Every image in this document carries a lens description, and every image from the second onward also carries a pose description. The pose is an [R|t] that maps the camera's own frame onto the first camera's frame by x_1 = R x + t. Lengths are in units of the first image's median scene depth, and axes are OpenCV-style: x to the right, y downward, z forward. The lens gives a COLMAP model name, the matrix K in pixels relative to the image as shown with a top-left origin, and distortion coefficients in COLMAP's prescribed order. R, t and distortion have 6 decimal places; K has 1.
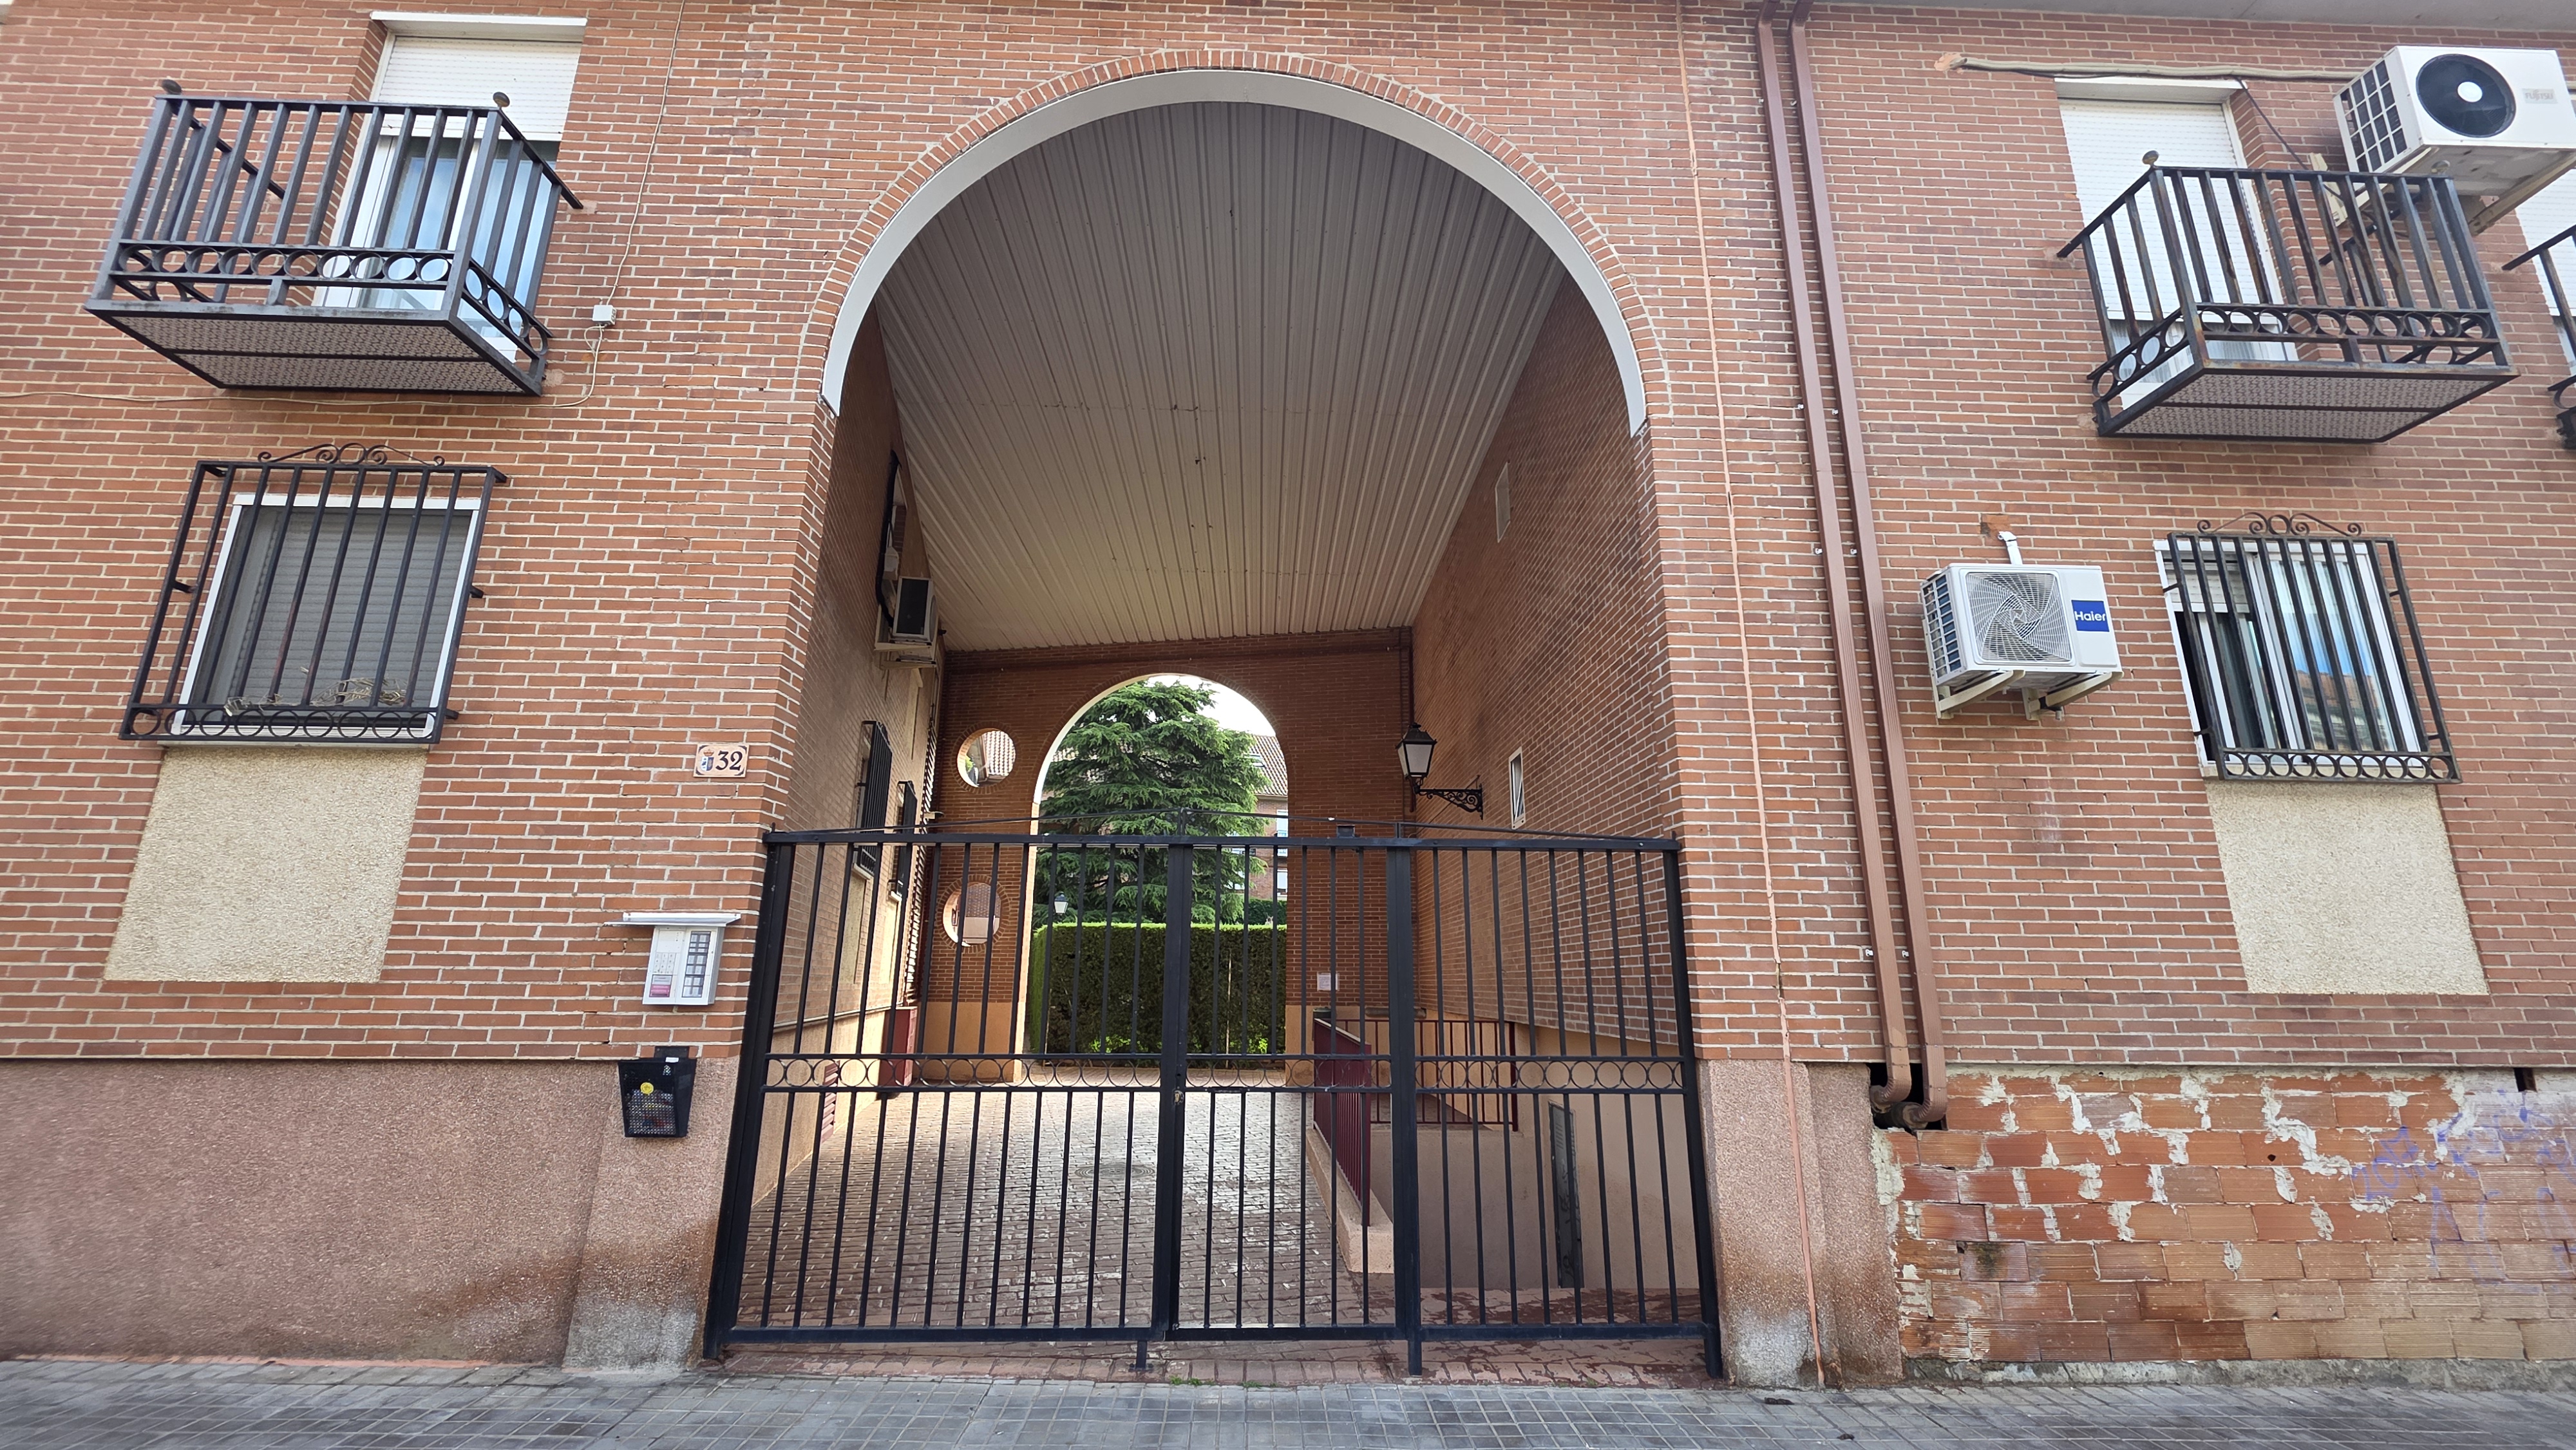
lens RADIAL K [[1028.0, 0, 1284.9], [0, 1028.0, 725.8], [0, 0, 1]] dist [0.003093, -0.001175]
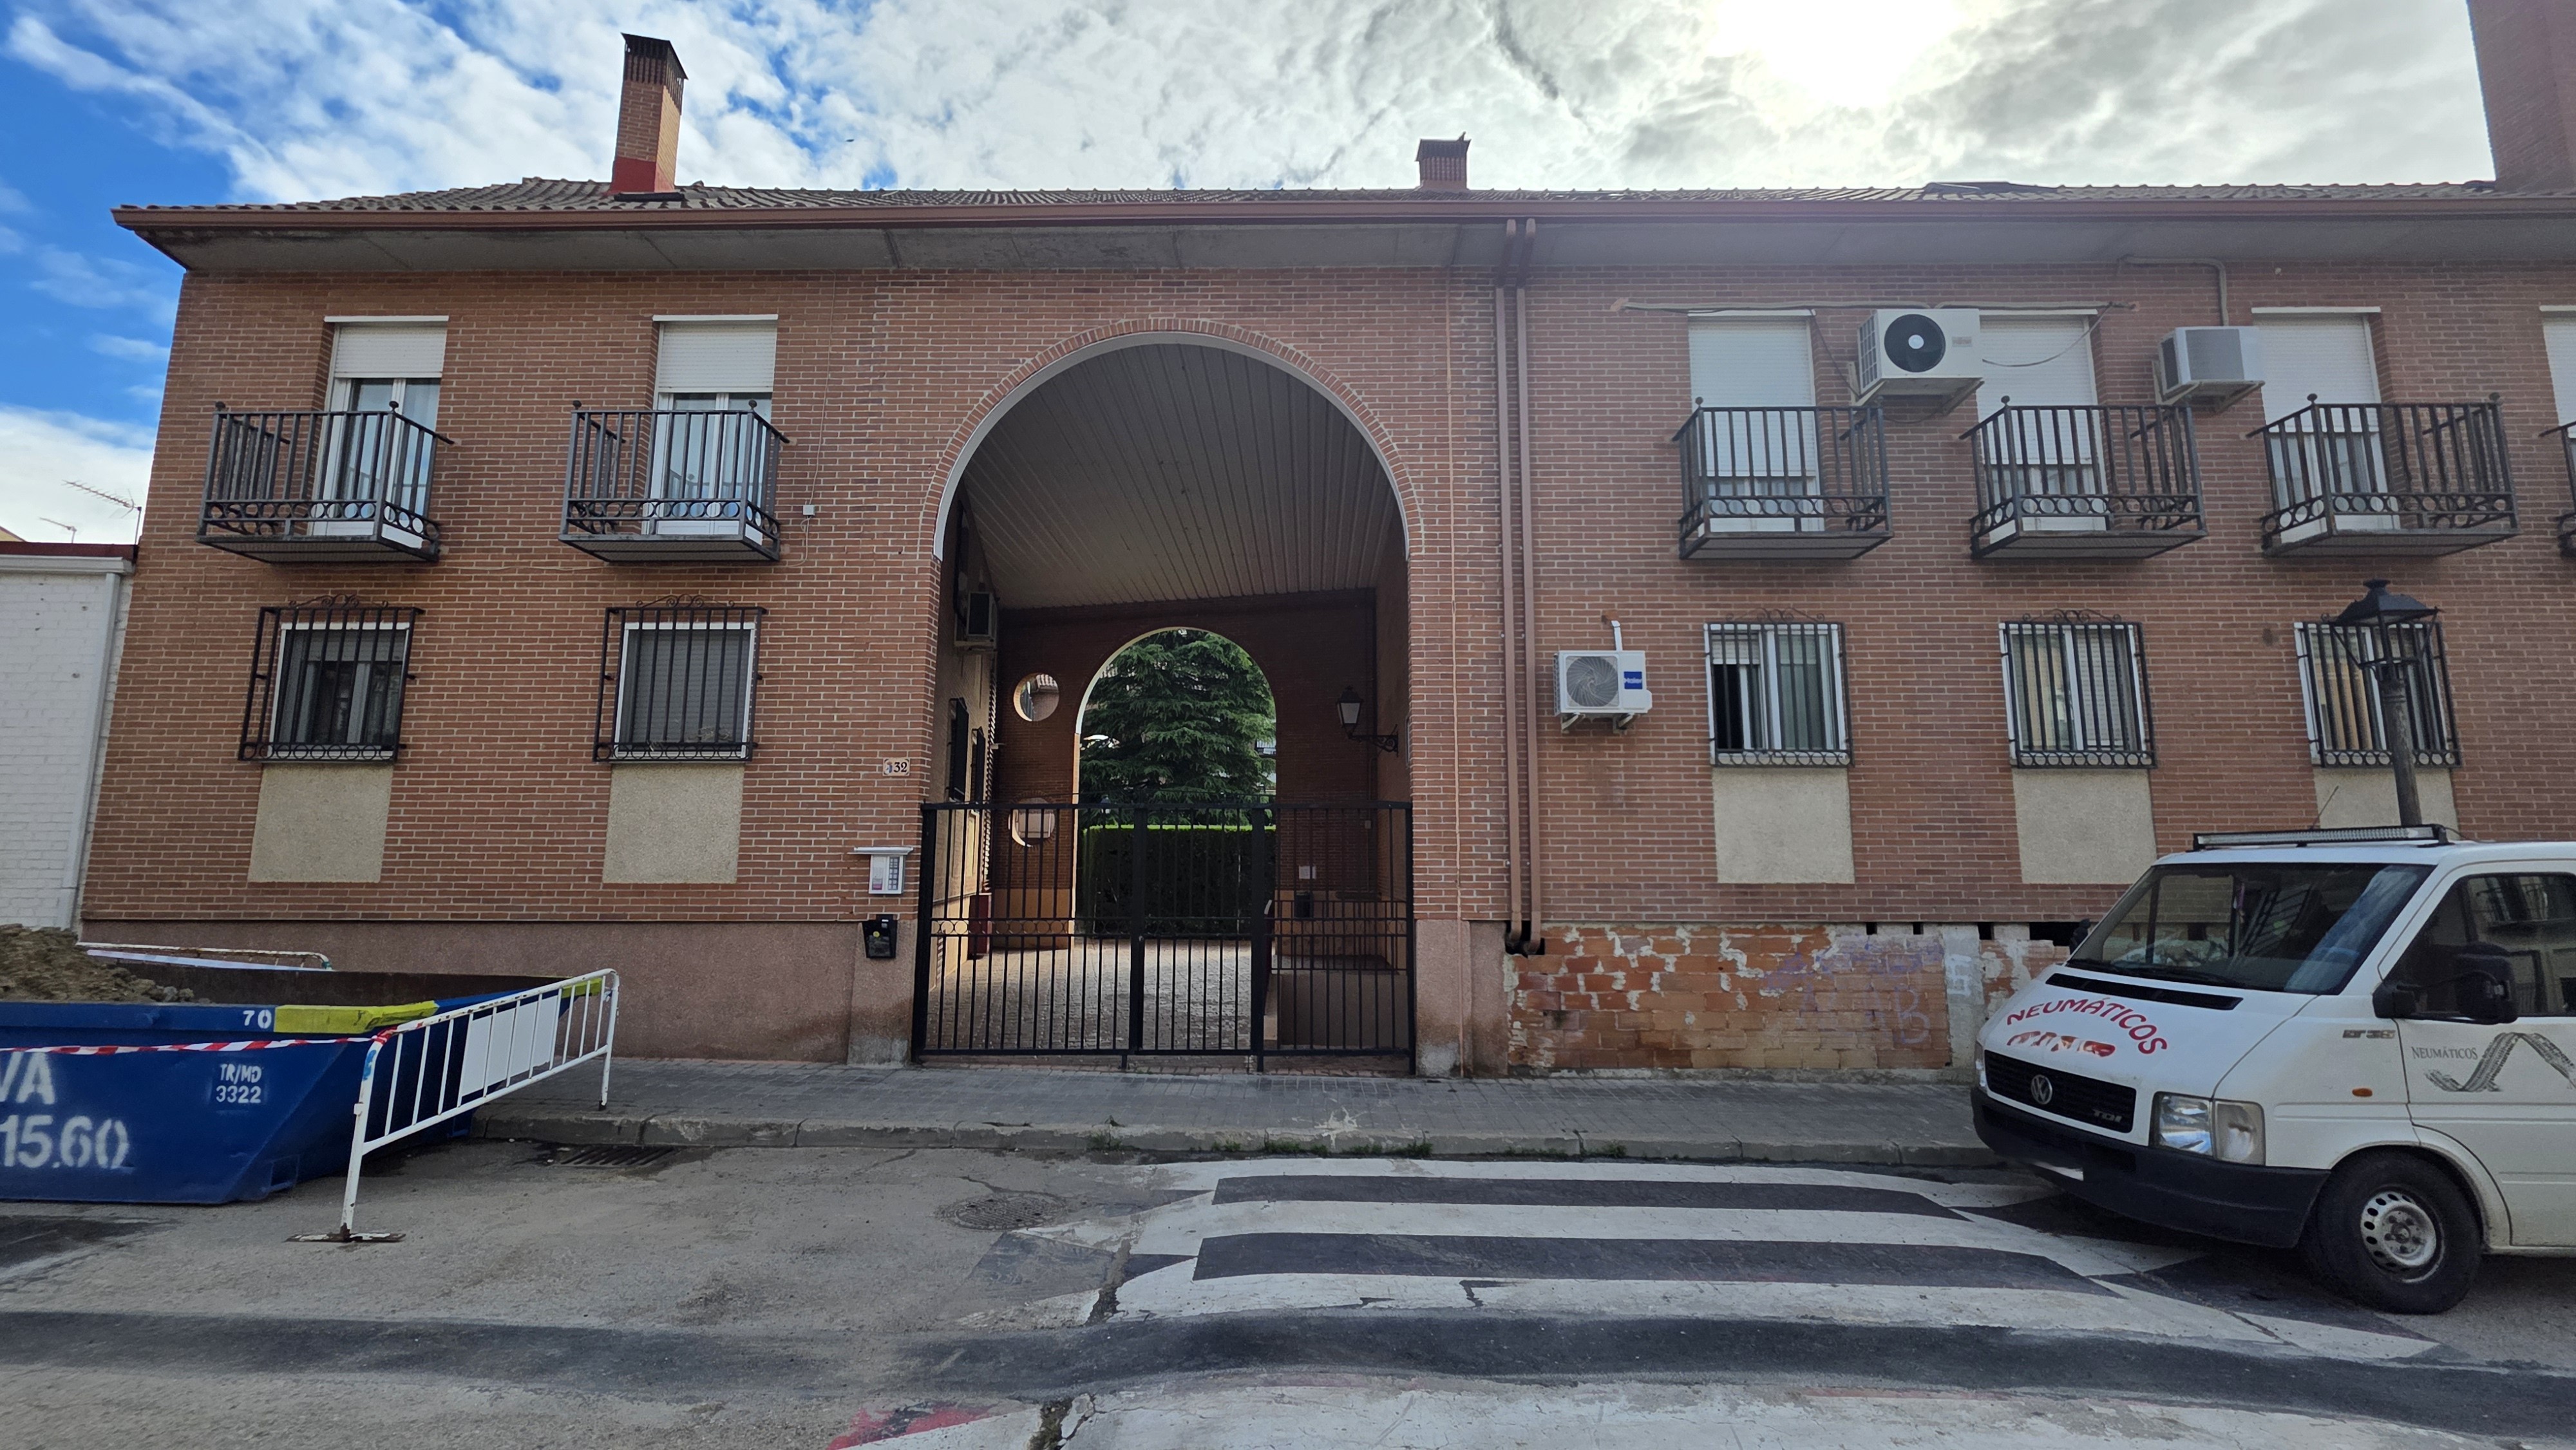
lens RADIAL K [[1028.0, 0, 1288.4], [0, 1028.0, 730.3], [0, 0, 1]] dist [0.003093, -0.001175]
pose [[0.998897, -0.012118, -0.045368, 0.258868], [0.017138, 0.993565, 0.111957, -0.234283], [0.043720, -0.112611, 0.992677, -0.841166]]
